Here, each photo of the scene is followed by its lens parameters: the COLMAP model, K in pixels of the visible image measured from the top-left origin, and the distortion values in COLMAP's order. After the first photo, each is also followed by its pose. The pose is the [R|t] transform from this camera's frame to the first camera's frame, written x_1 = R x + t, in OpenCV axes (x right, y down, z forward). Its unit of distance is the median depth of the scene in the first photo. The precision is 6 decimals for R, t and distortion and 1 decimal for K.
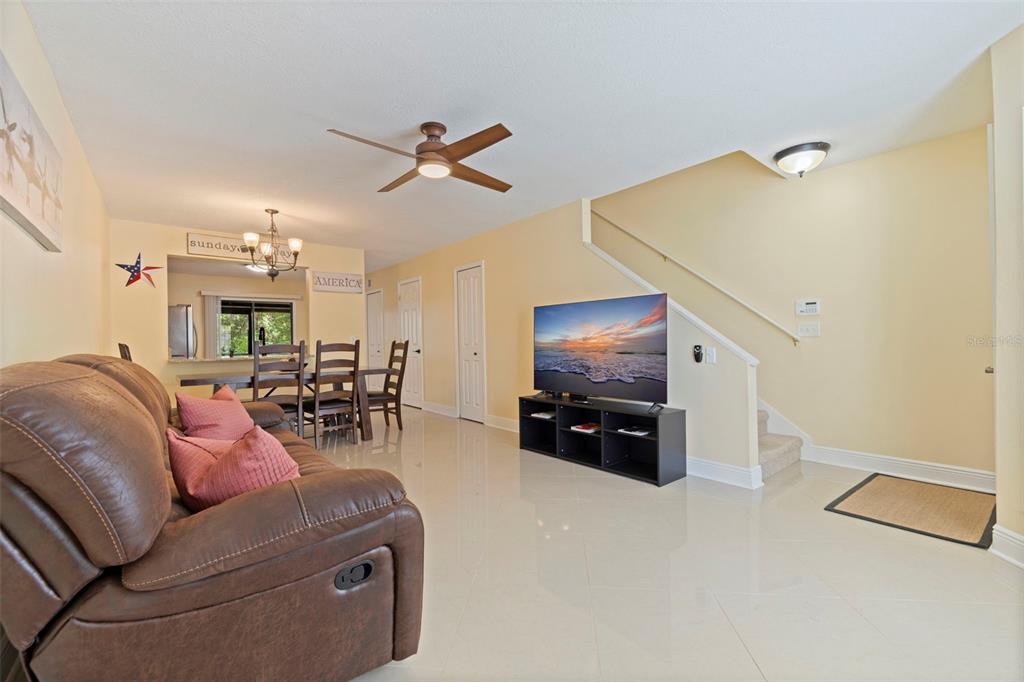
lens RADIAL K [[435.2, 0, 513.5], [0, 435.2, 339.6], [0, 0, 1]] dist [0.000147, 0.000097]
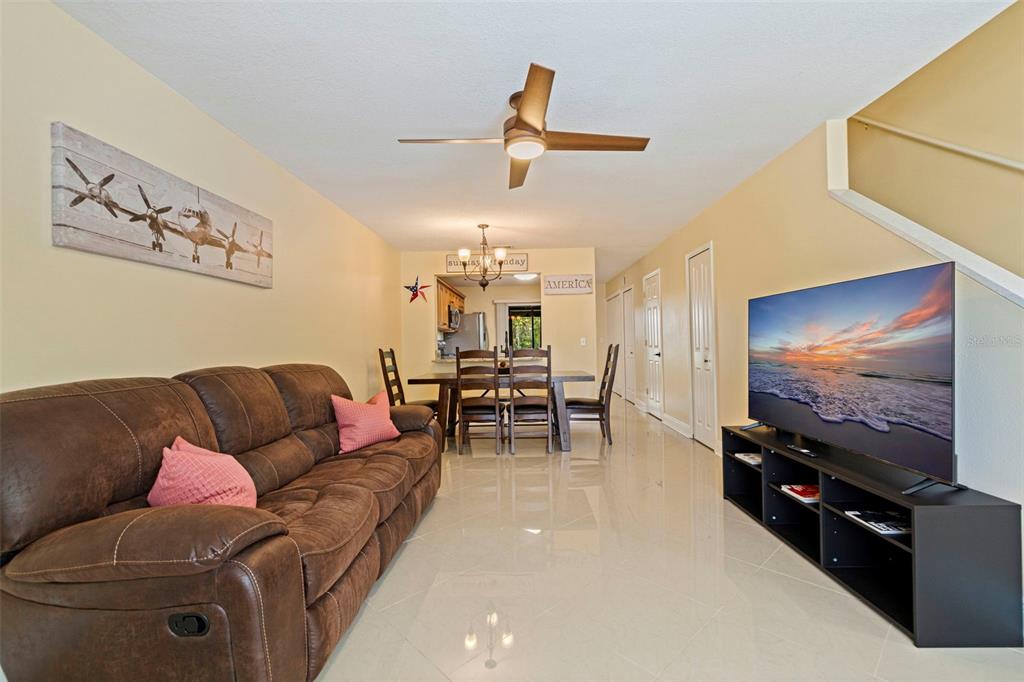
lens RADIAL K [[443.1, 0, 512.0], [0, 443.1, 341.0], [0, 0, 1]] dist [0.001091, 0.000227]
pose [[0.754587, -0.001666, -0.656198, 0.258274], [0.010781, 0.999893, 0.009859, -0.022609], [0.656112, -0.014514, 0.754524, 0.246439]]
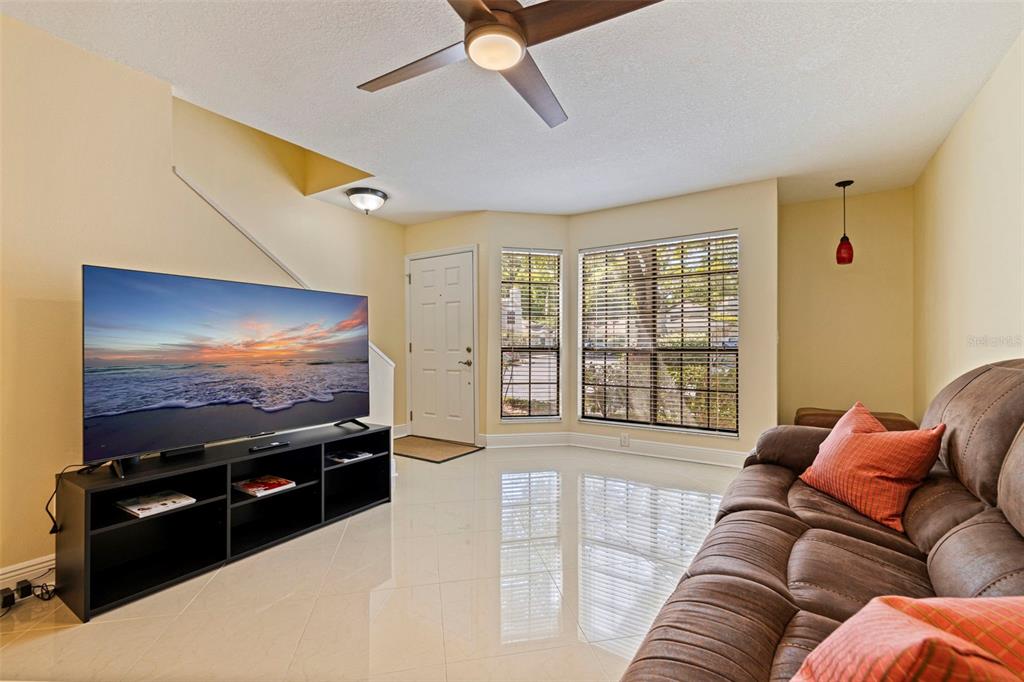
lens RADIAL K [[435.2, 0, 513.5], [0, 435.2, 339.6], [0, 0, 1]] dist [0.000147, 0.000097]
pose [[-0.306695, 0.027286, 0.951417, -0.532032], [0.003579, 0.999615, -0.027514, 0.010299], [-0.951801, -0.005034, -0.306674, 0.839628]]
